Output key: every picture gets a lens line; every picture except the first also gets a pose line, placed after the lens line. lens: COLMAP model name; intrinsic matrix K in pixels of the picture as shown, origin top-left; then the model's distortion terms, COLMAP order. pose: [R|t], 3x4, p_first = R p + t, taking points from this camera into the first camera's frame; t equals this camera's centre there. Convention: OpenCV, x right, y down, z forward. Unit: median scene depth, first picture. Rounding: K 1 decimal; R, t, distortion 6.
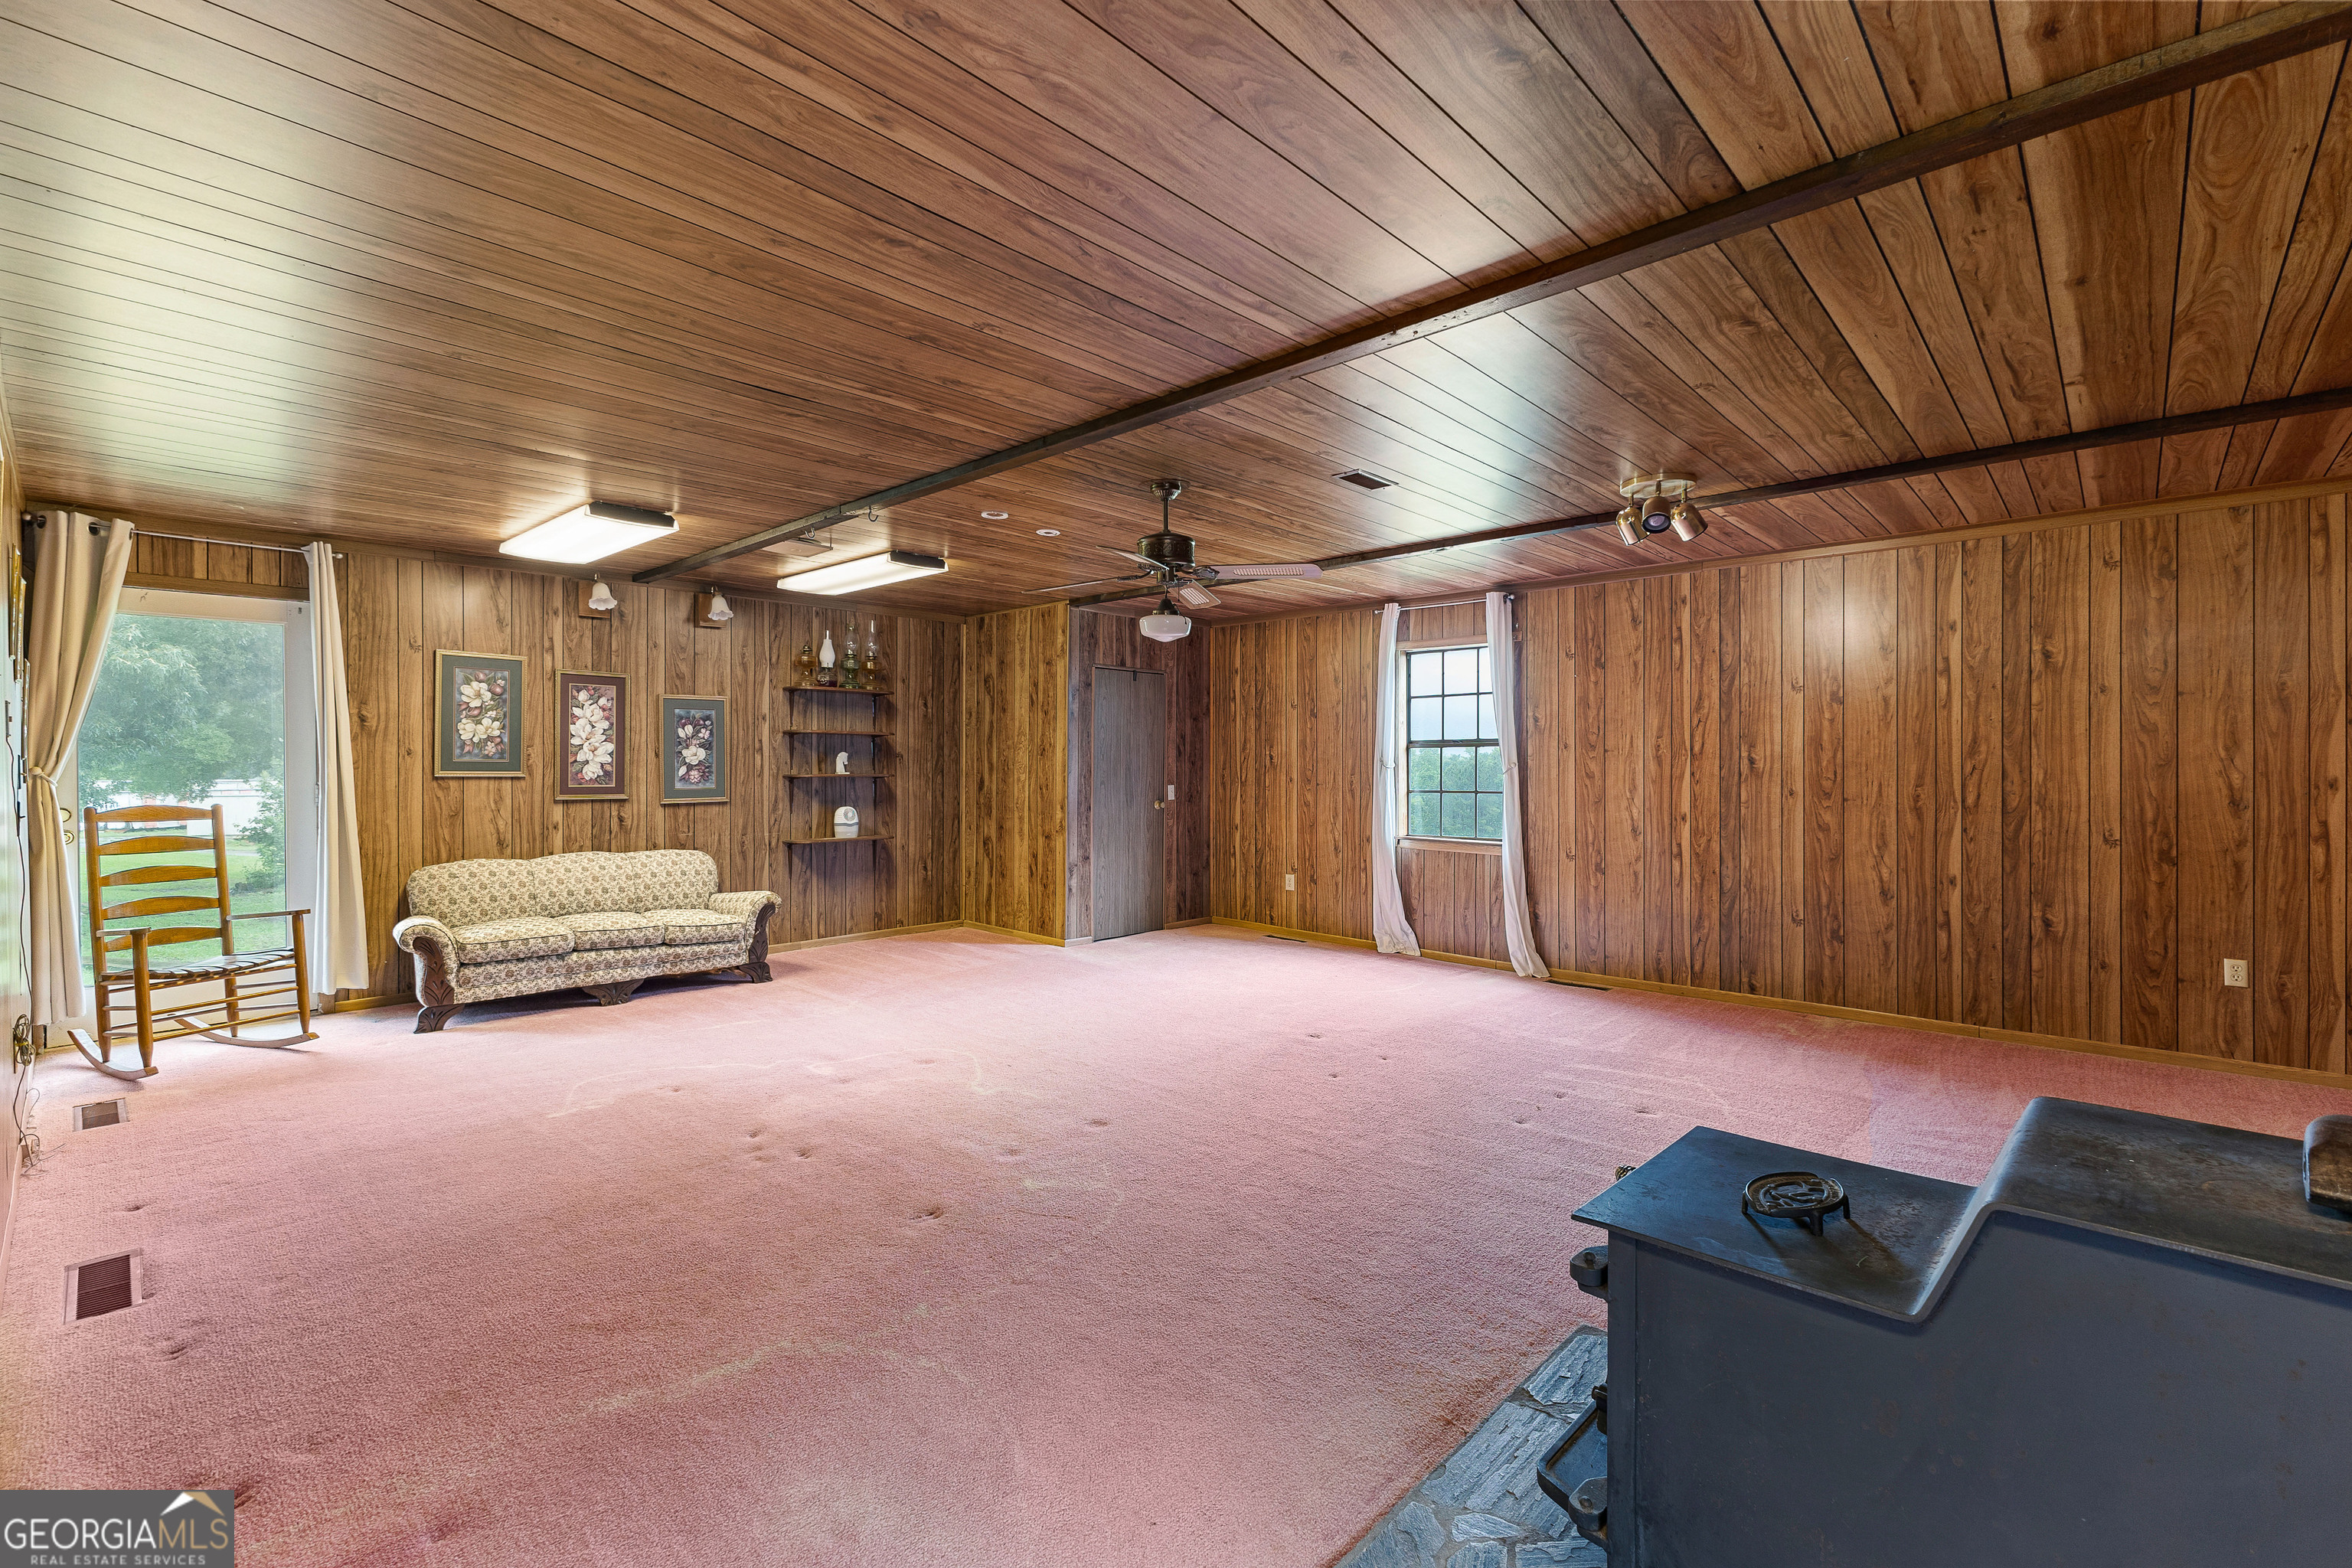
lens RADIAL K [[1020.1, 0, 1179.1], [0, 1020.1, 777.9], [0, 0, 1]] dist [0.013506, 0.000123]
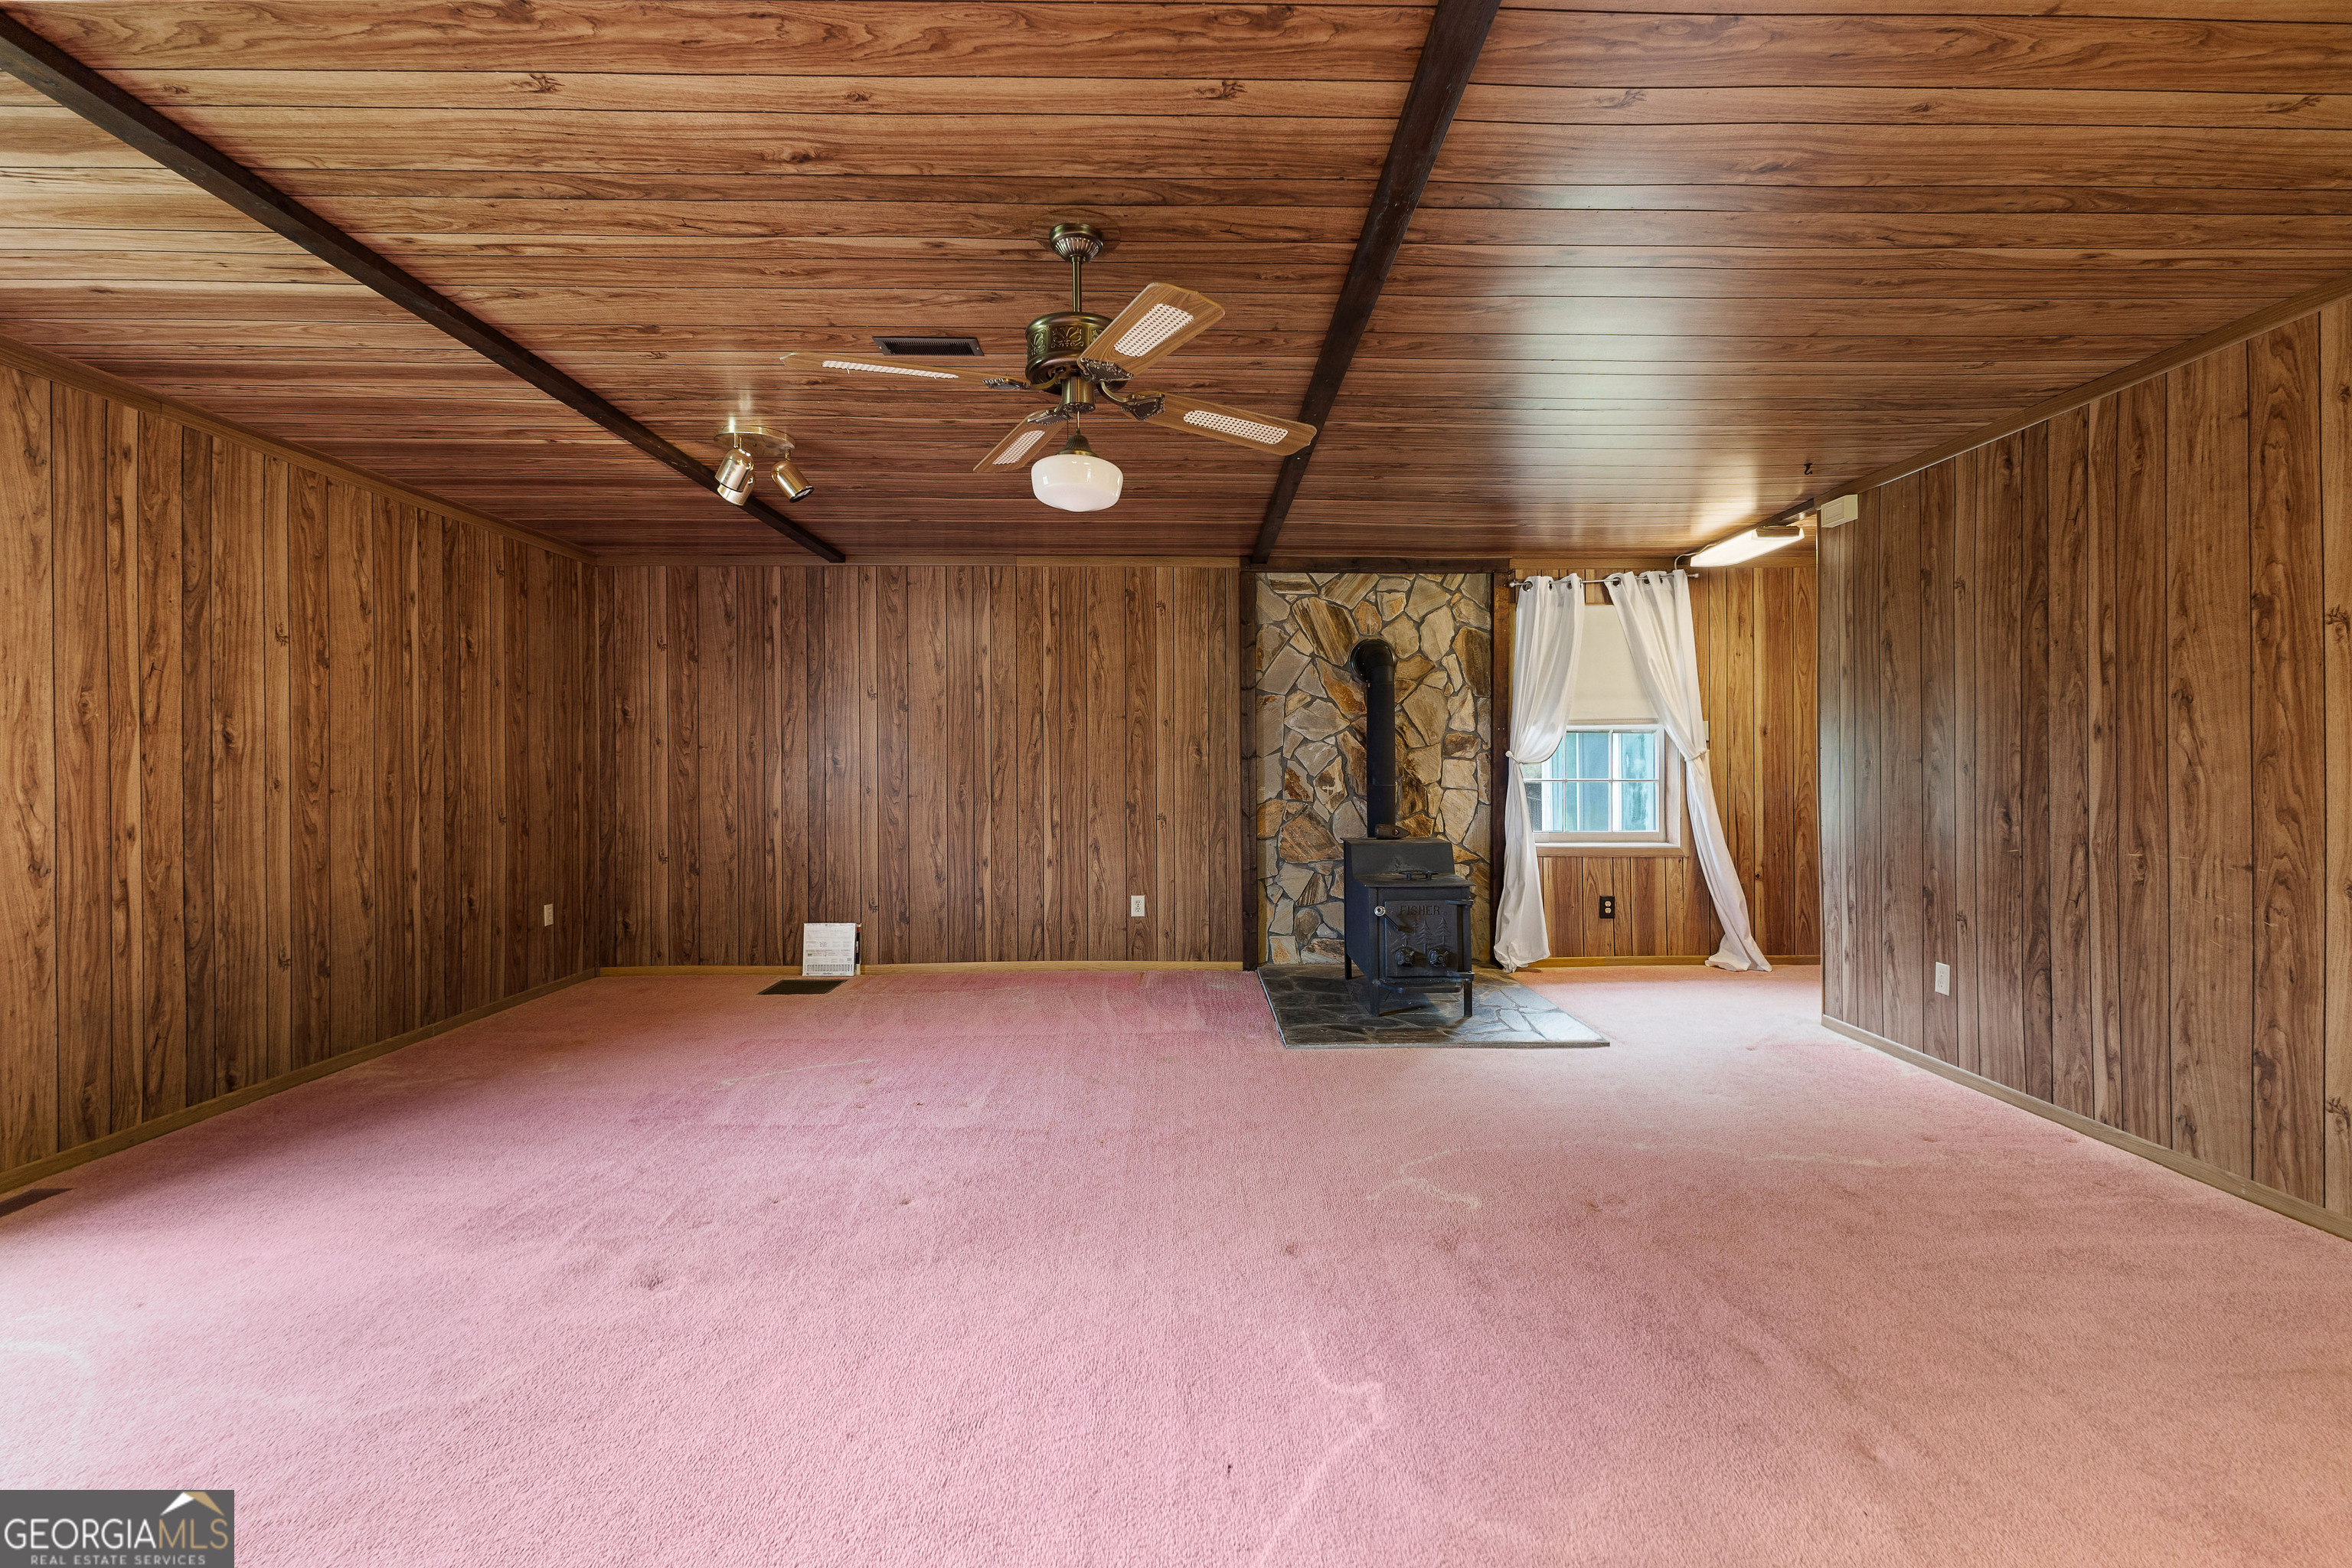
lens RADIAL K [[1020.1, 0, 1178.5], [0, 1020.1, 765.6], [0, 0, 1]] dist [0.013506, 0.000123]
pose [[-0.679289, 0.001585, 0.733869, -0.347915], [0.007270, 0.999963, 0.004570, 0.002699], [-0.733835, 0.008440, -0.679276, 1.016893]]
